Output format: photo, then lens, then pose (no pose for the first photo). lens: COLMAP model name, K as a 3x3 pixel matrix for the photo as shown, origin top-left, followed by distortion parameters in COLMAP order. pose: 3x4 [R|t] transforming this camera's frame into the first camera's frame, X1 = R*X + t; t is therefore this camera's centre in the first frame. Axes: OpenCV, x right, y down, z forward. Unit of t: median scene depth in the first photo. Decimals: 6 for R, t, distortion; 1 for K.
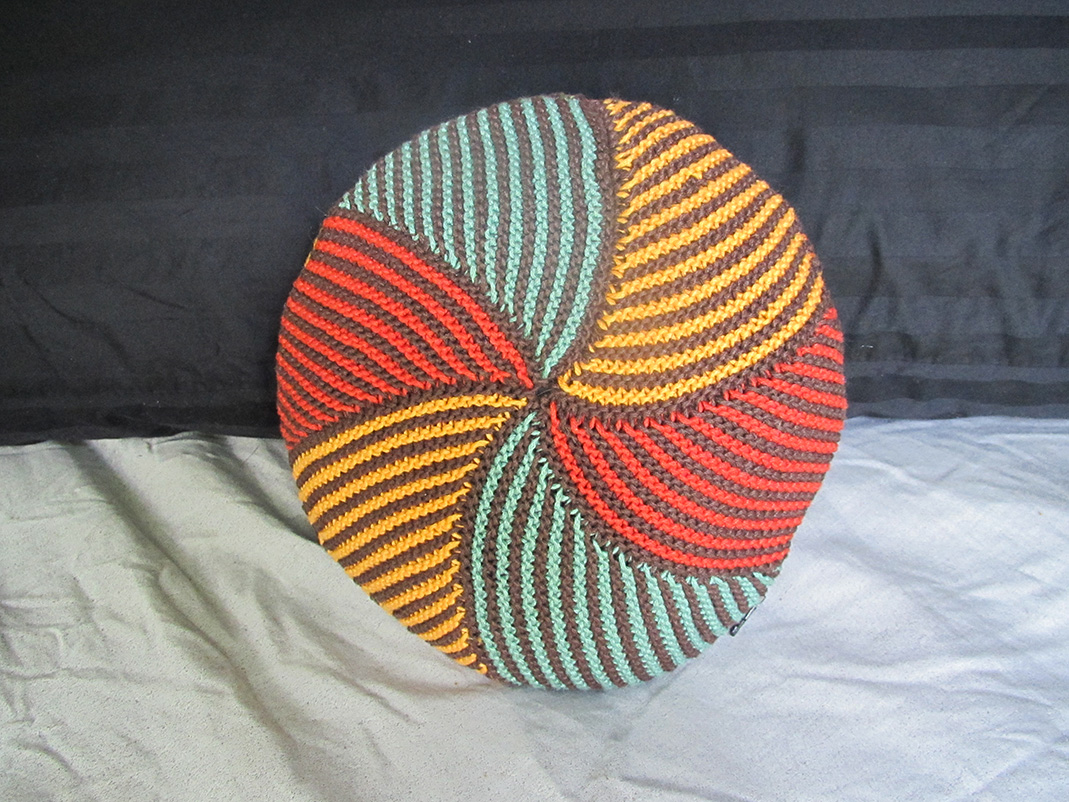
lens RADIAL K [[1060.0, 0, 534.5], [0, 1060.0, 401.0], [0, 0, 1]] dist [-0.102773, 0.001482]
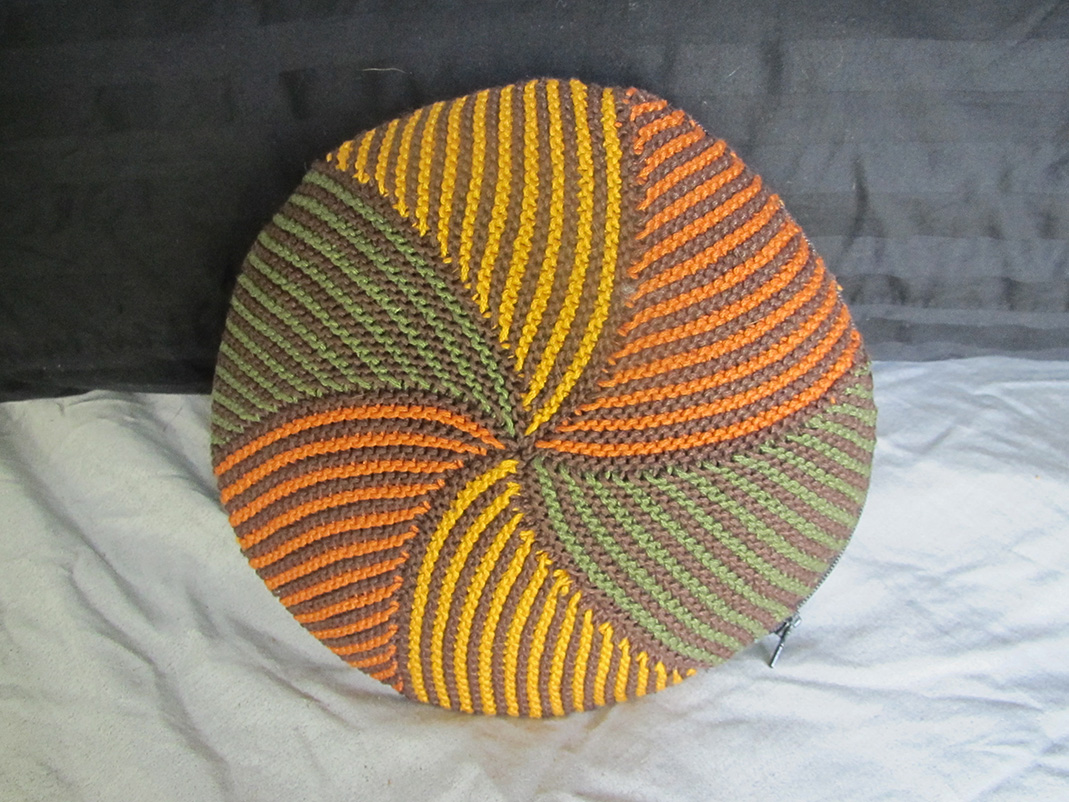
lens RADIAL K [[1109.5, 0, 534.5], [0, 1109.5, 401.0], [0, 0, 1]] dist [-0.097848, -0.001118]
pose [[0.999413, -0.033120, 0.008789, 0.041800], [0.031363, 0.987454, 0.154761, -0.121325], [-0.013804, -0.154395, 0.987913, 0.076465]]
